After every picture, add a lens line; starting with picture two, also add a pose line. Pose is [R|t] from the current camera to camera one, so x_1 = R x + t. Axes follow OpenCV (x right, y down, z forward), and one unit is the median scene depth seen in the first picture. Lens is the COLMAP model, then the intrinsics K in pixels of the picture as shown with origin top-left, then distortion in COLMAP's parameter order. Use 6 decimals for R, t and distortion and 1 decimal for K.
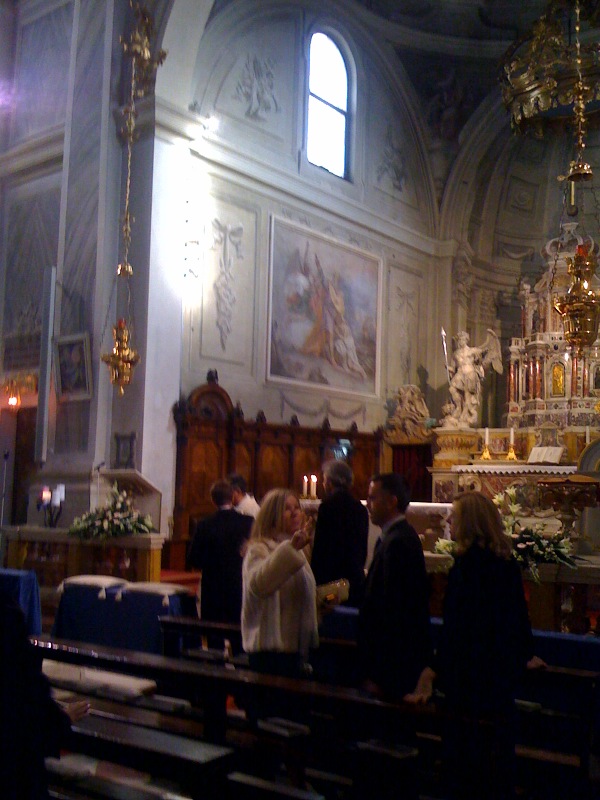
lens RADIAL K [[881.9, 0, 300.0], [0, 881.9, 400.0], [0, 0, 1]] dist [0.132465, -0.353273]
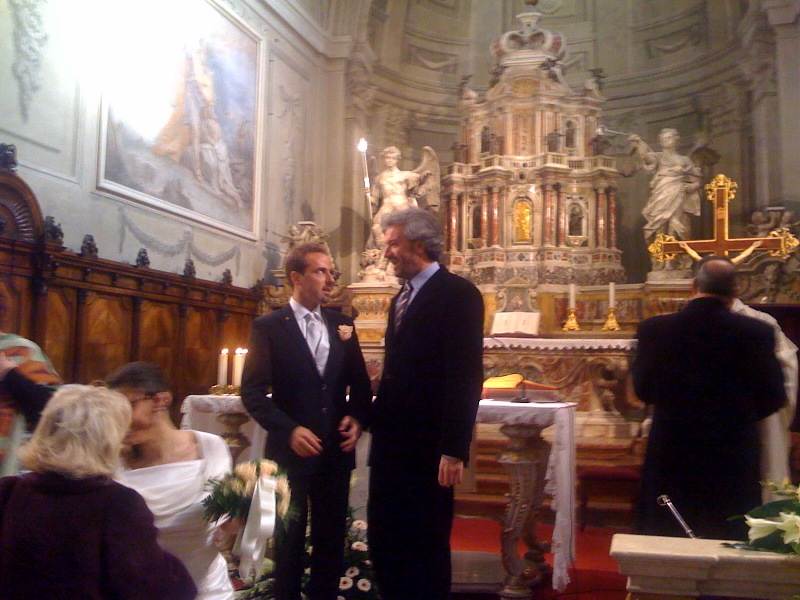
lens RADIAL K [[881.9, 0, 400.0], [0, 881.9, 300.0], [0, 0, 1]] dist [0.132465, -0.353273]
pose [[0.931413, 0.032852, 0.362478, -0.058911], [-0.038327, 0.999234, 0.007921, 0.037930], [-0.361940, -0.021271, 0.931959, 0.348755]]
